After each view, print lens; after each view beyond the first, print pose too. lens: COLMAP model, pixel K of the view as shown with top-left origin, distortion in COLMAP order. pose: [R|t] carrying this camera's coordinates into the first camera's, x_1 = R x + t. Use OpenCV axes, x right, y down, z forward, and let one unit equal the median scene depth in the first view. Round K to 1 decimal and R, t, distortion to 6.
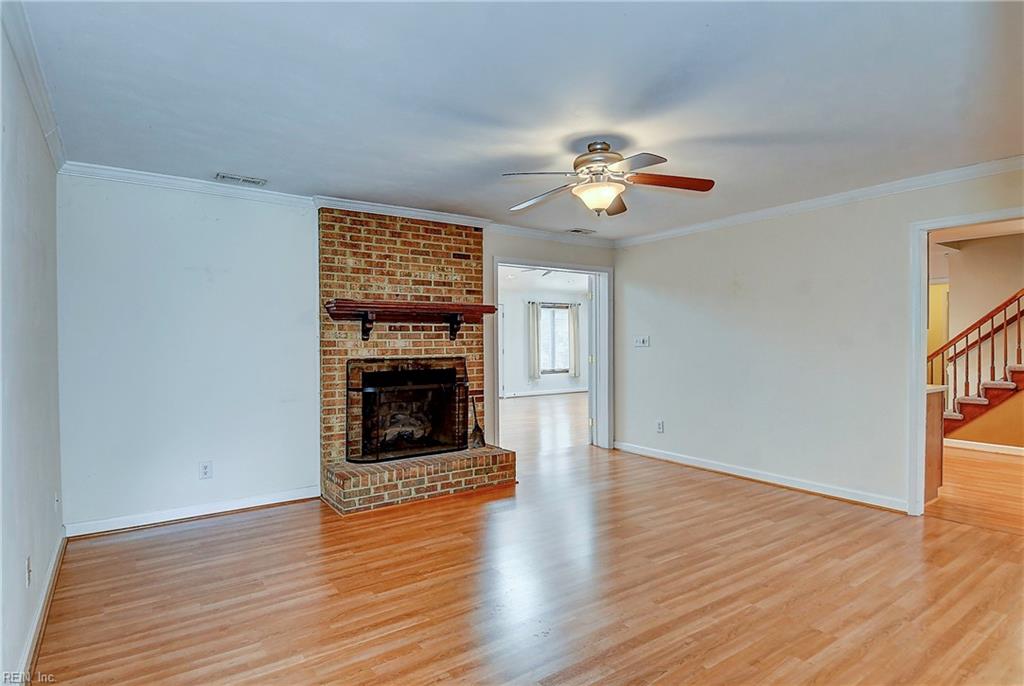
lens RADIAL K [[543.8, 0, 508.7], [0, 543.8, 346.0], [0, 0, 1]] dist [0.020543, -0.001205]
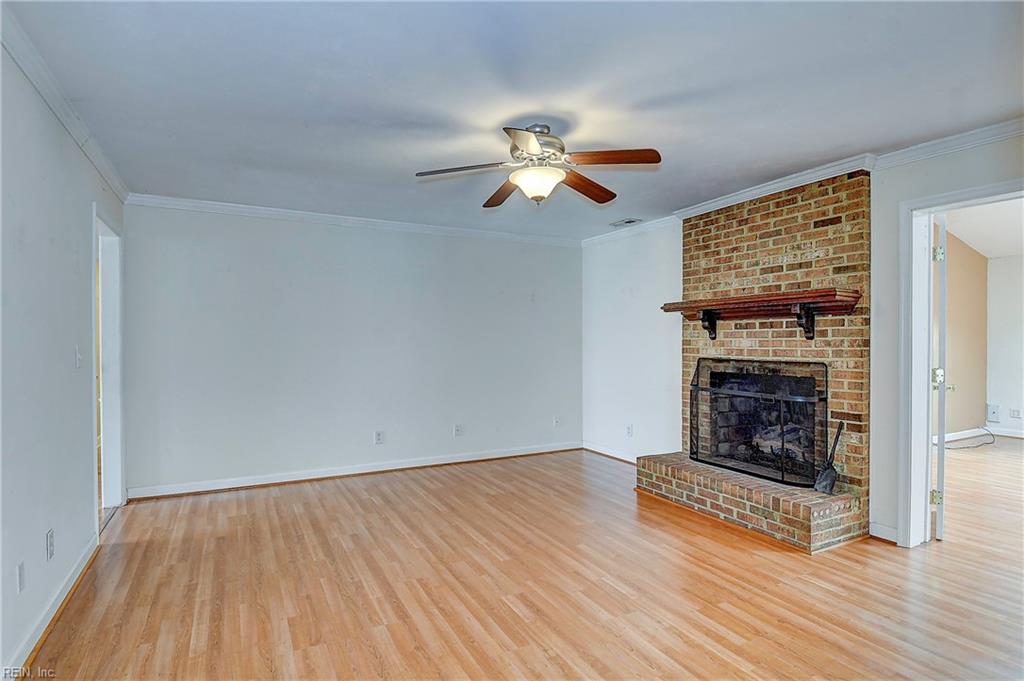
lens RADIAL K [[533.2, 0, 509.6], [0, 533.2, 345.3], [0, 0, 1]] dist [0.057460, -0.059462]
pose [[-0.134909, 0.008341, -0.990823, 0.720112], [-0.015670, 0.999822, 0.010550, -0.003843], [0.990734, 0.016950, -0.134754, 0.728755]]
